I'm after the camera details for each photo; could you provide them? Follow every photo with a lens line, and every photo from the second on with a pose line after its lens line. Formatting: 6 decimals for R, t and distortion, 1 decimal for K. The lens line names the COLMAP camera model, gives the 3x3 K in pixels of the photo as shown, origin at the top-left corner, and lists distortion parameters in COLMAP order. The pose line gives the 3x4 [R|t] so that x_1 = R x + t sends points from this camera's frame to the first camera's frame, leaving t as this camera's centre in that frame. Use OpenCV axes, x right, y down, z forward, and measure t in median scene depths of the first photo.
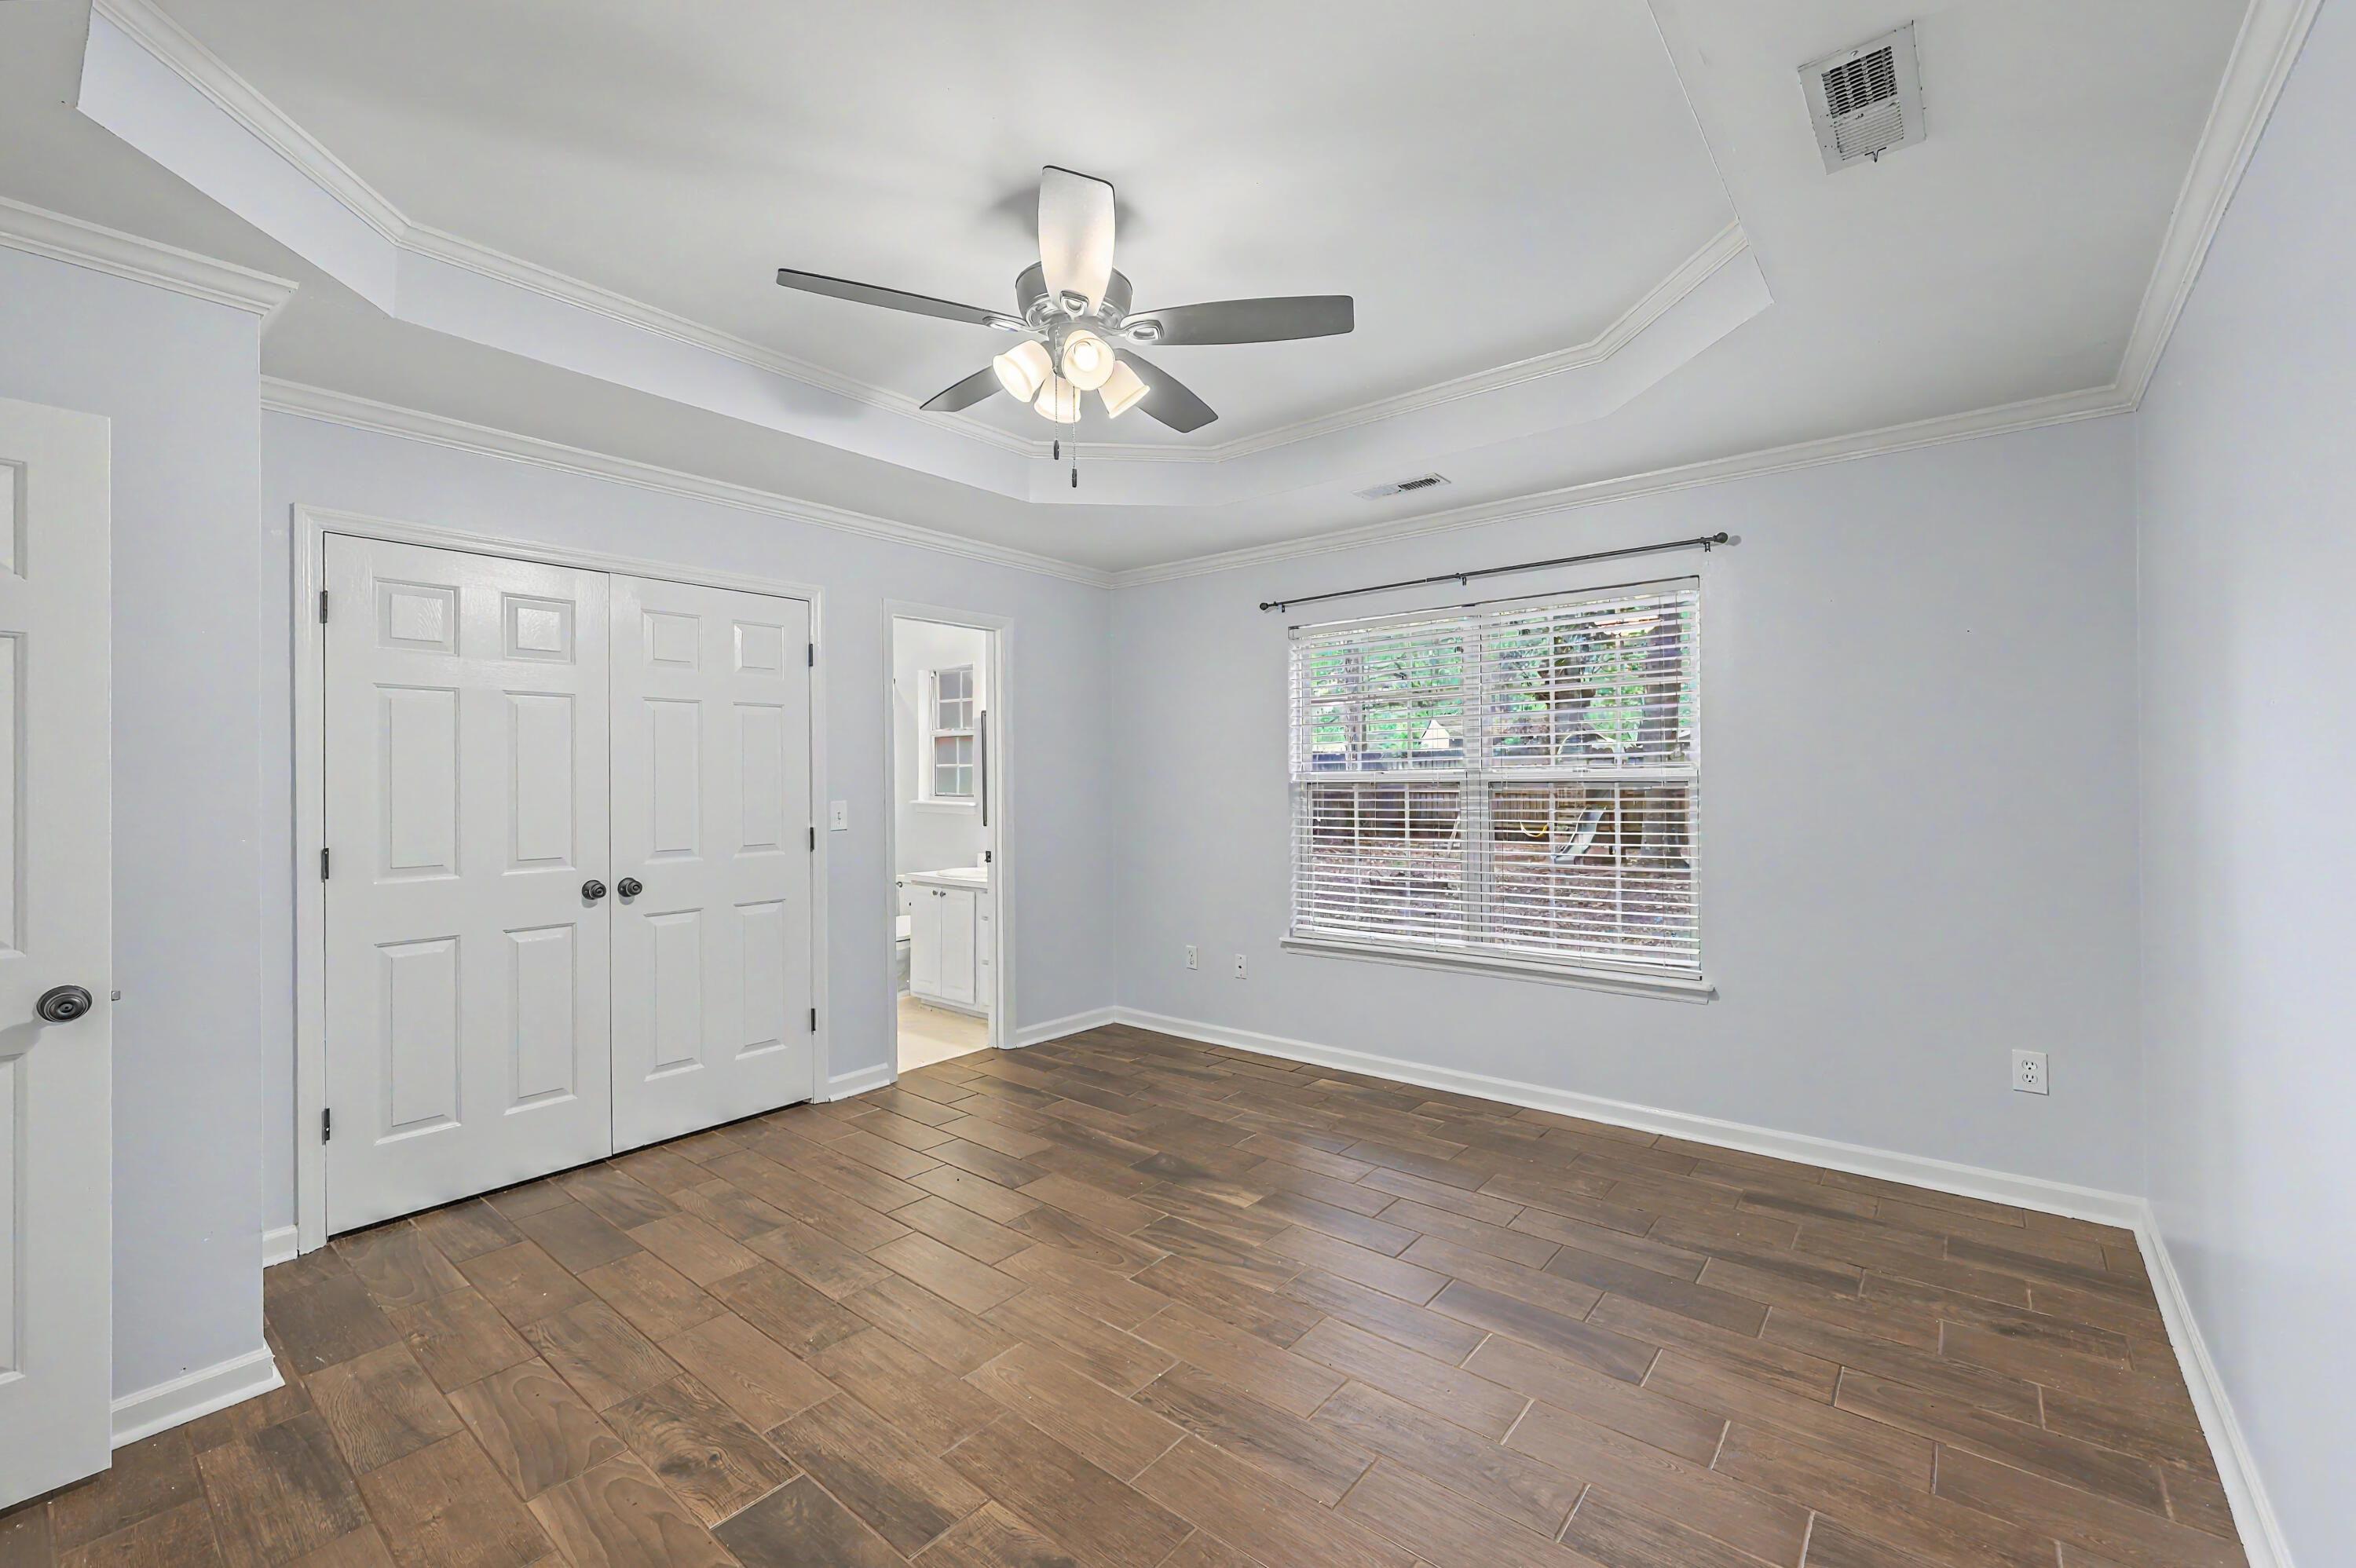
lens RADIAL K [[967.0, 0, 1184.7], [0, 967.0, 789.6], [0, 0, 1]] dist [0.002175, -0.000189]
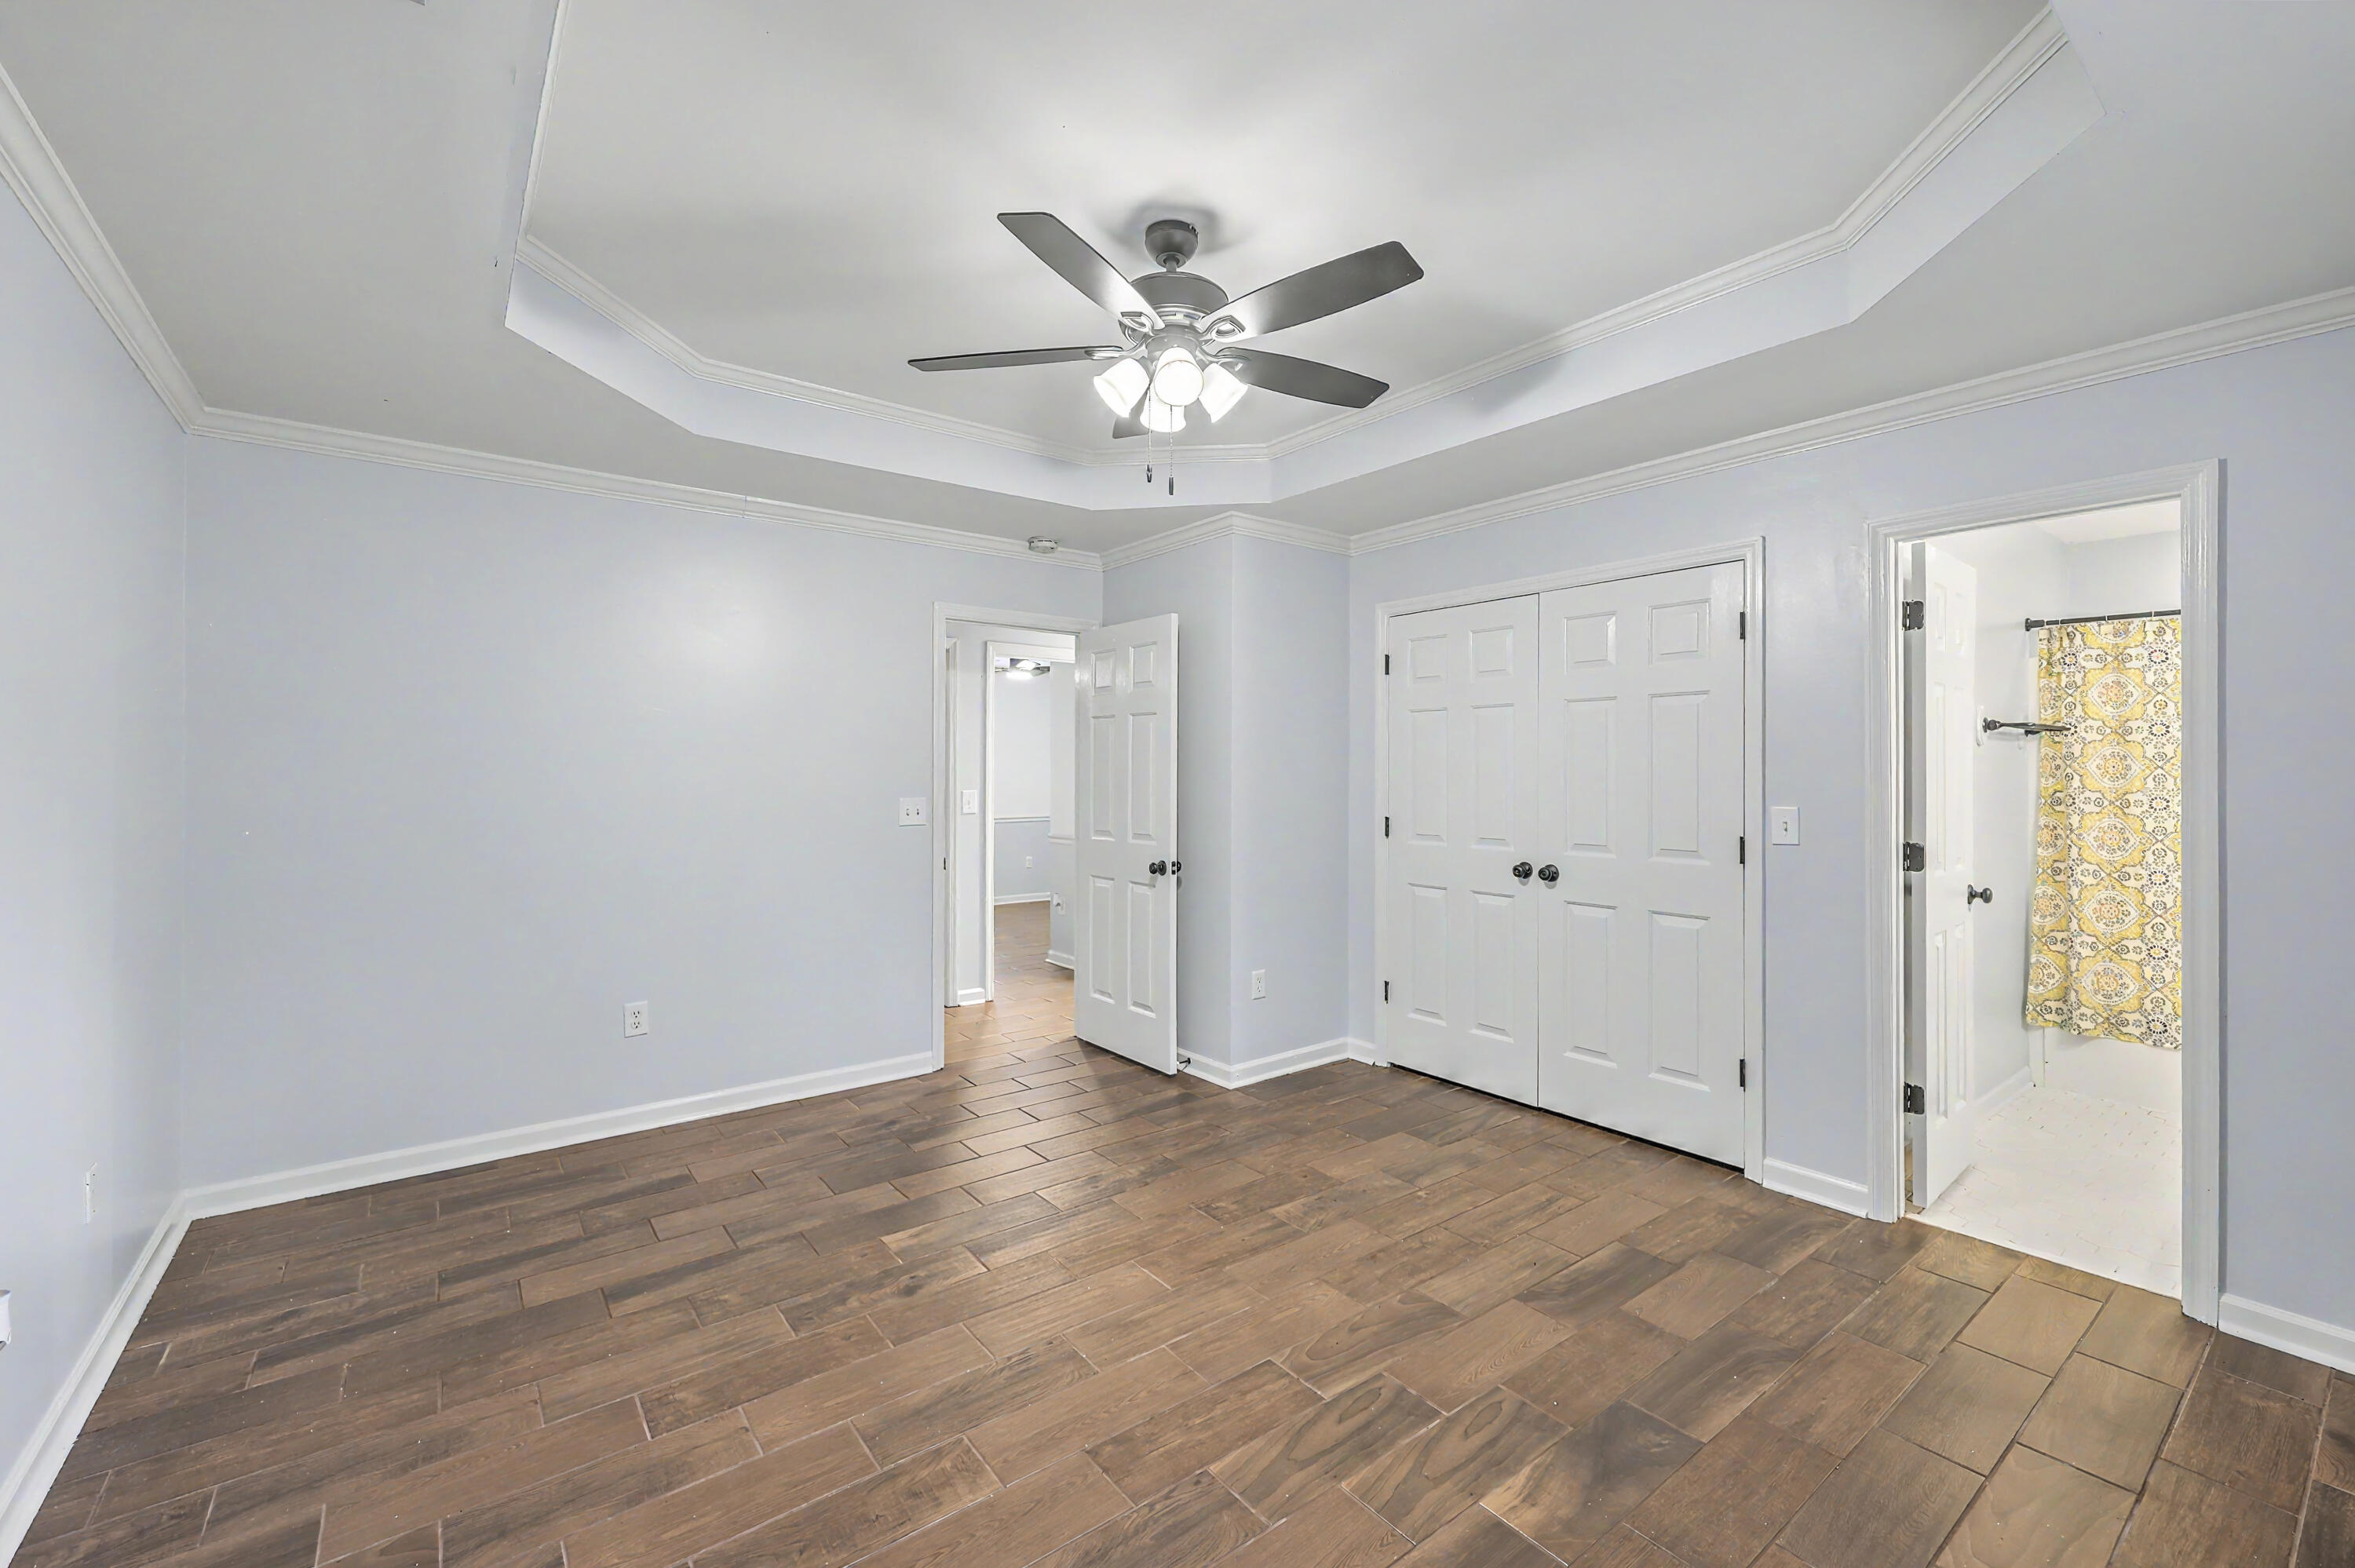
lens RADIAL K [[966.5, 0, 1171.9], [0, 966.5, 784.7], [0, 0, 1]] dist [0.002175, -0.000189]
pose [[-0.231514, 0.018134, -0.972663, 0.599503], [-0.013799, 0.999664, 0.021922, -0.017874], [0.972734, 0.018497, -0.231186, 0.836611]]
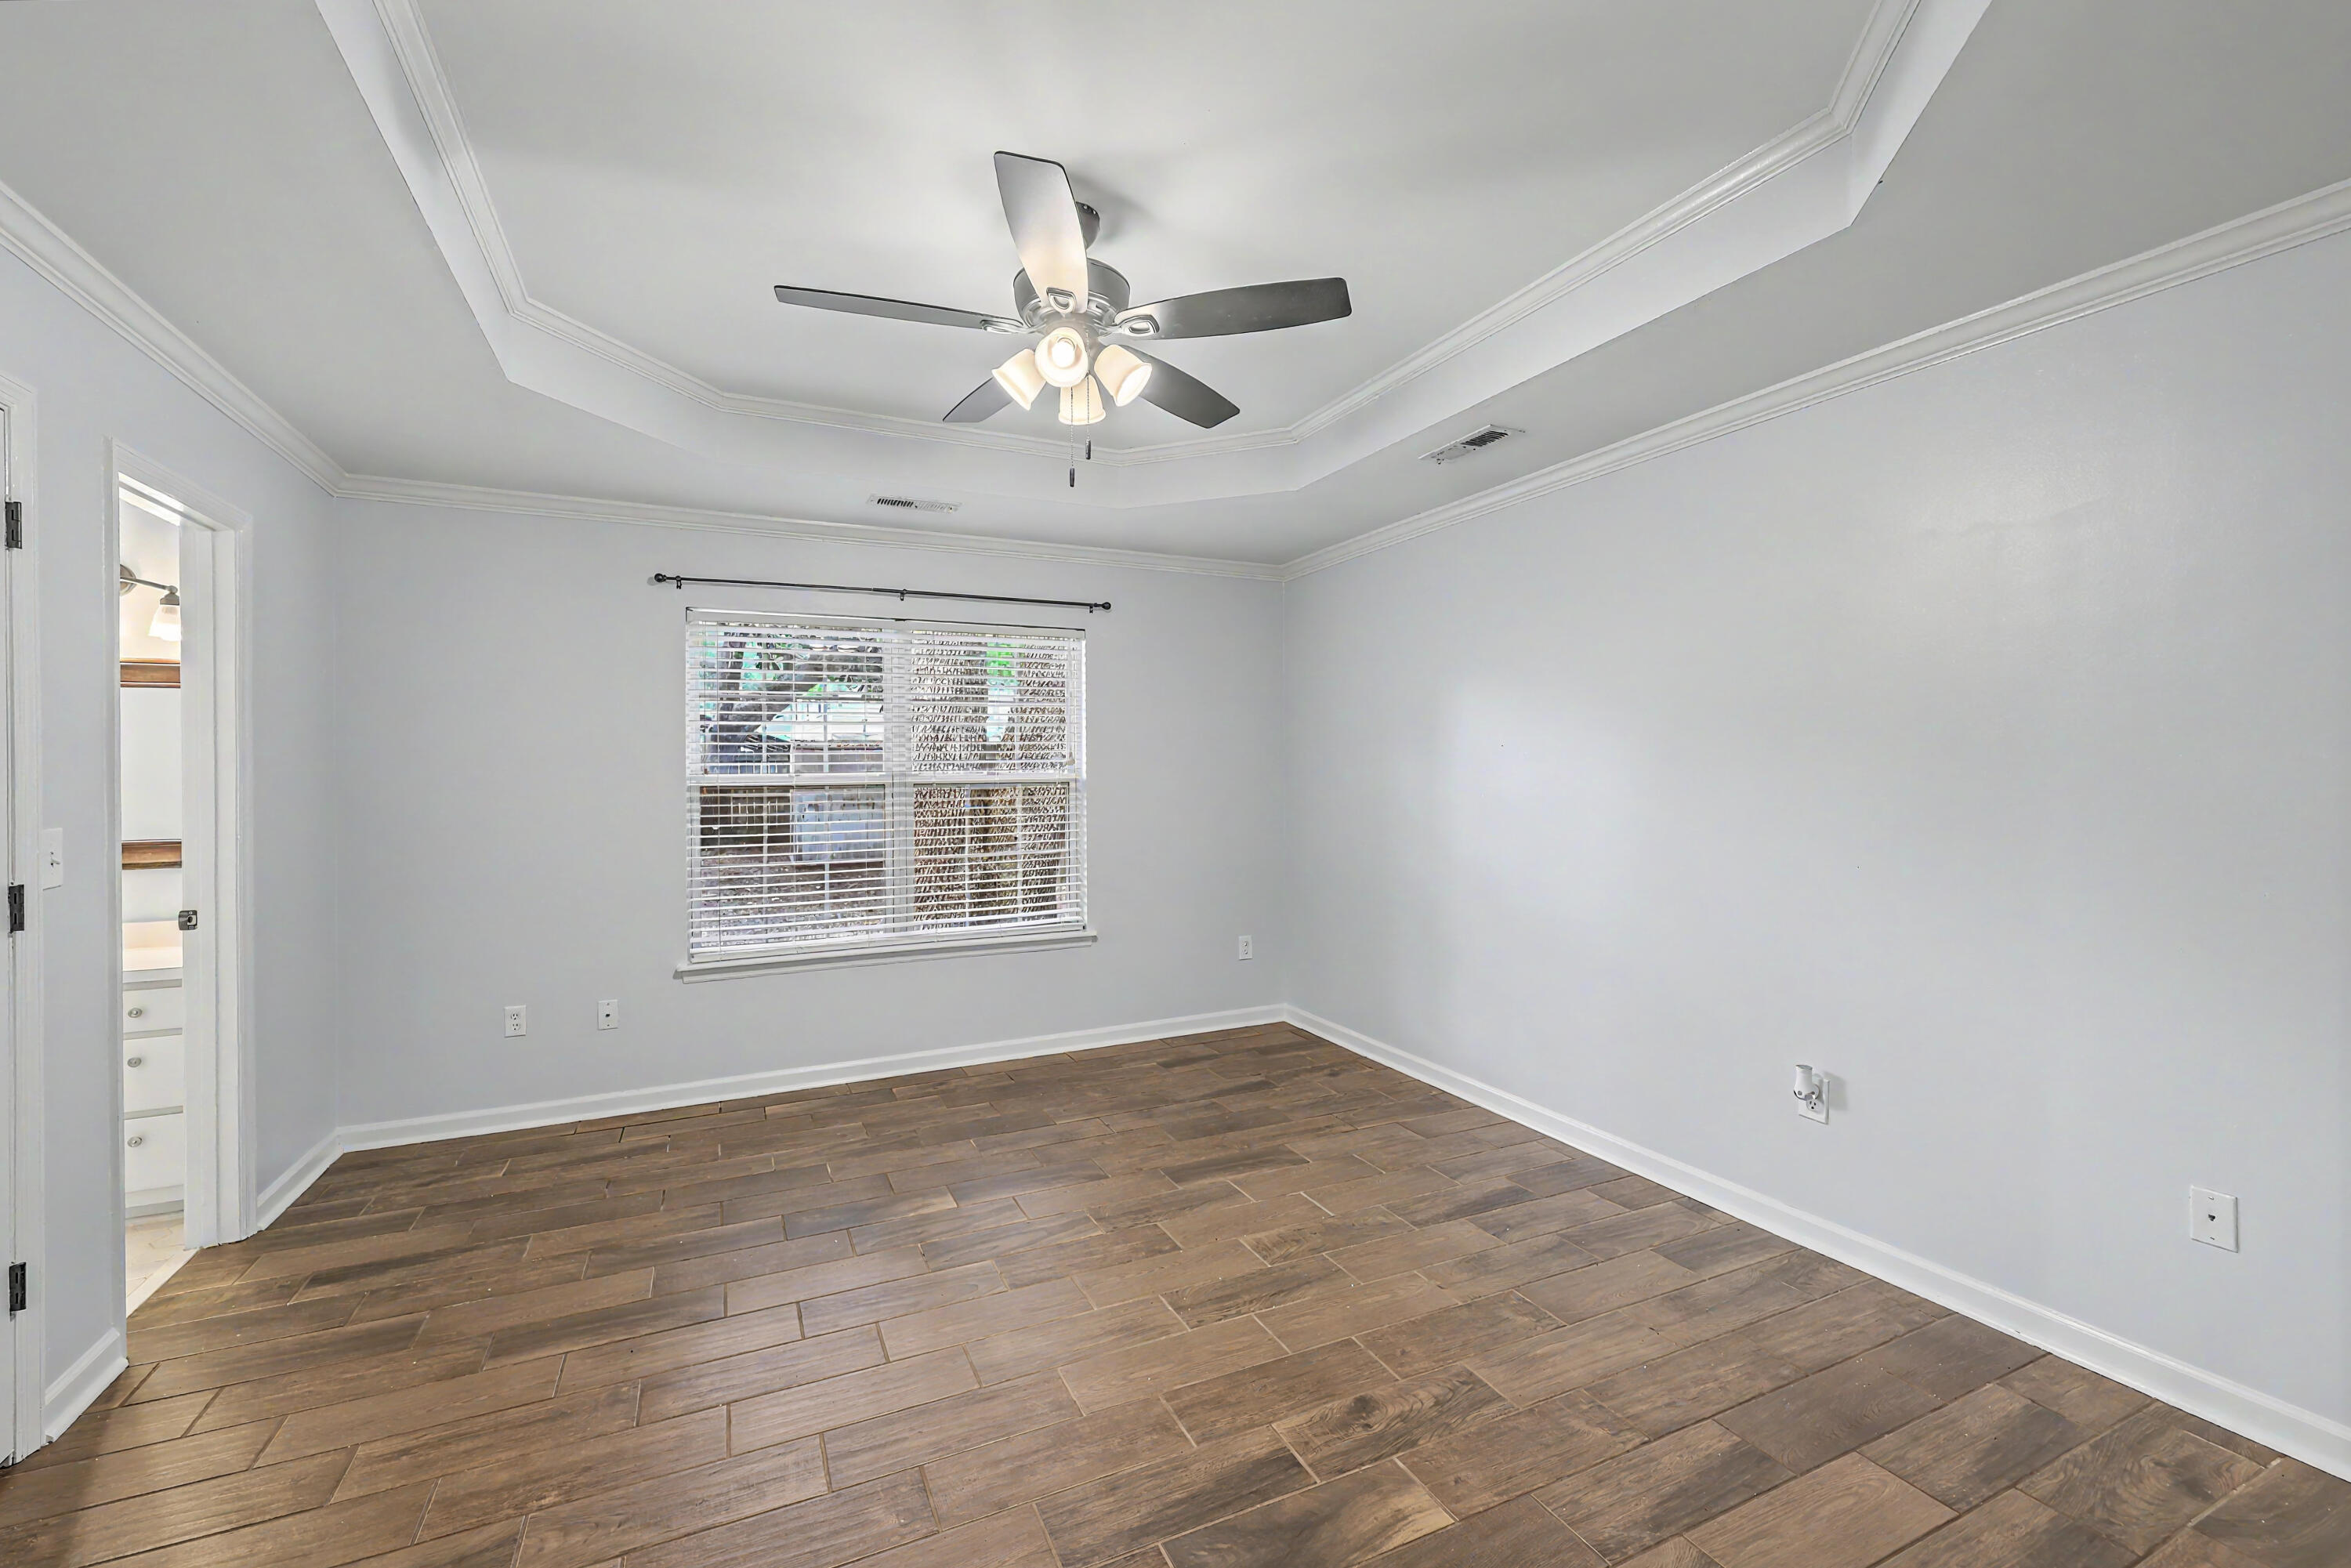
lens RADIAL K [[965.0, 0, 1157.5], [0, 965.0, 794.3], [0, 0, 1]] dist [0.002175, -0.000189]
pose [[0.442291, -0.014708, 0.896751, -0.652399], [0.016136, 0.999834, 0.008440, -0.001244], [-0.896726, 0.010737, 0.442455, 0.324220]]
